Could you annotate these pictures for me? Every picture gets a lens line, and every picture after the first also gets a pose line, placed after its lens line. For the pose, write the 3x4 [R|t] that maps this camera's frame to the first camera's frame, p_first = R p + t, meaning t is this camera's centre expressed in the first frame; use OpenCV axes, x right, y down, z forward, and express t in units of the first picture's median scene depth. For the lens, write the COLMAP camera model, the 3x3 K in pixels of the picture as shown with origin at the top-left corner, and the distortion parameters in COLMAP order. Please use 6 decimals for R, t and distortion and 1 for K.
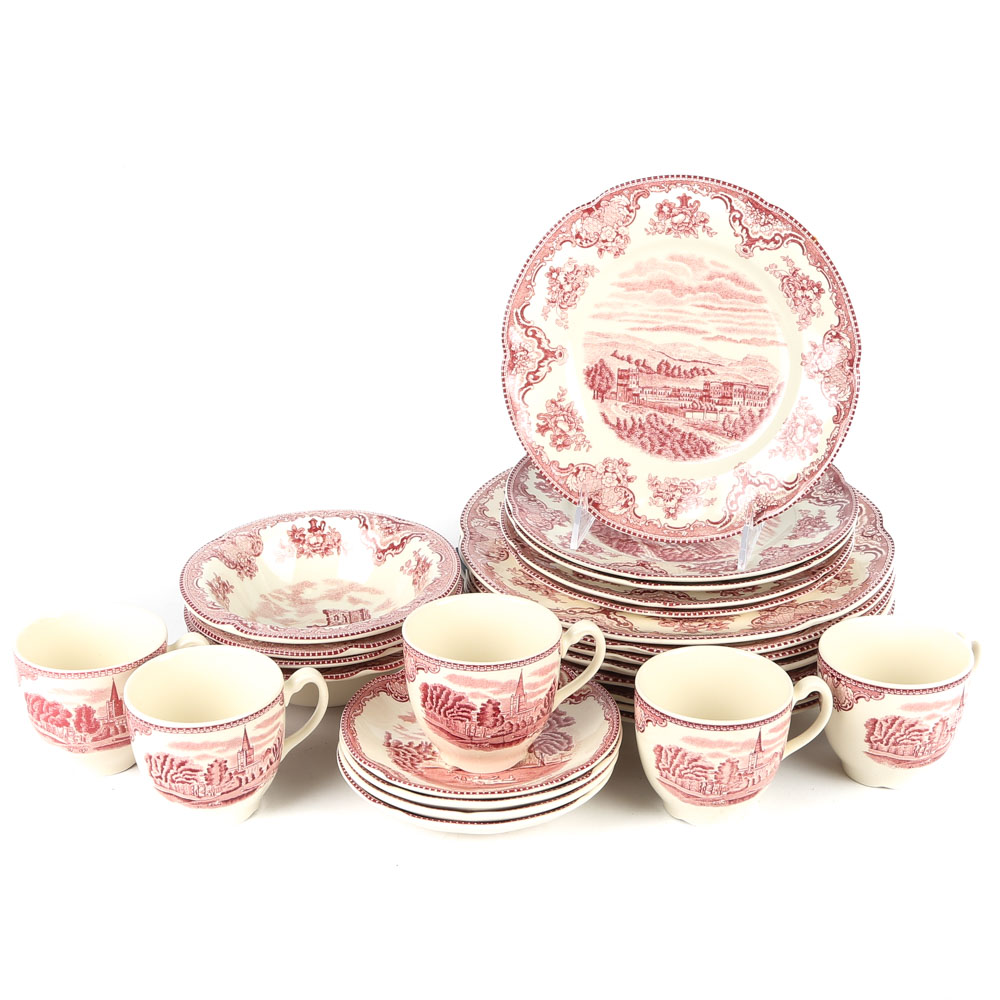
lens RADIAL K [[1797.0, 0, 504.1], [0, 1797.0, 496.9], [0, 0, 1]] dist [-0.027987, 0.000000]
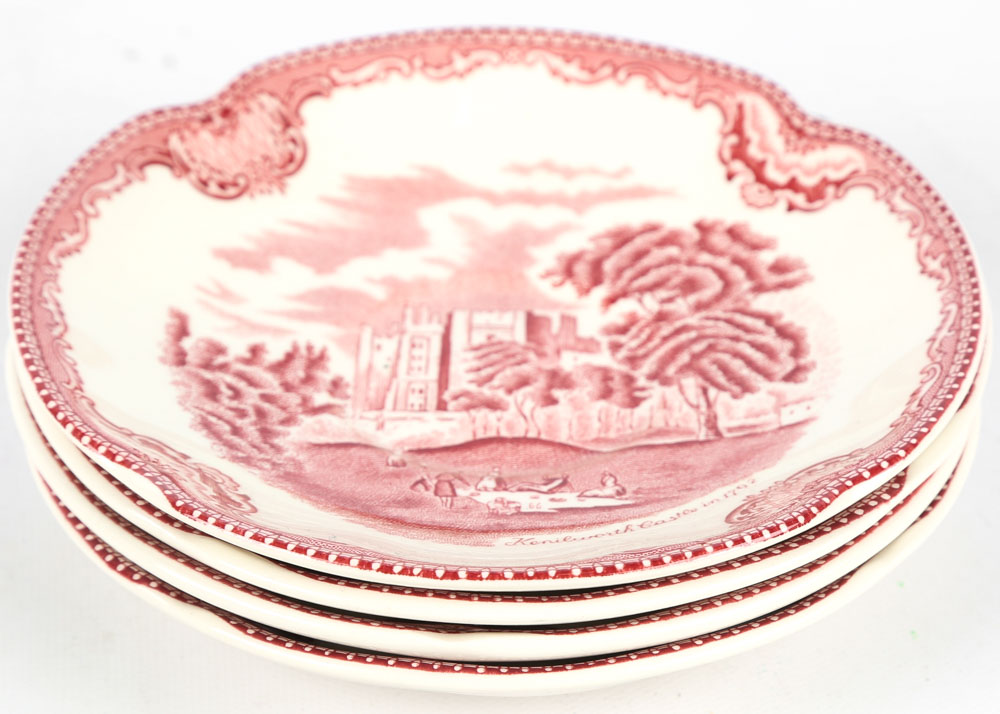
lens RADIAL K [[3177.3, 0, 500.6], [0, 3177.3, 357.6], [0, 0, 1]] dist [0.141649, 0.000000]
pose [[0.999397, 0.002677, 0.034618, -0.030578], [-0.009851, 0.977915, 0.208771, 0.030106], [-0.033294, -0.208986, 0.977352, 0.498372]]
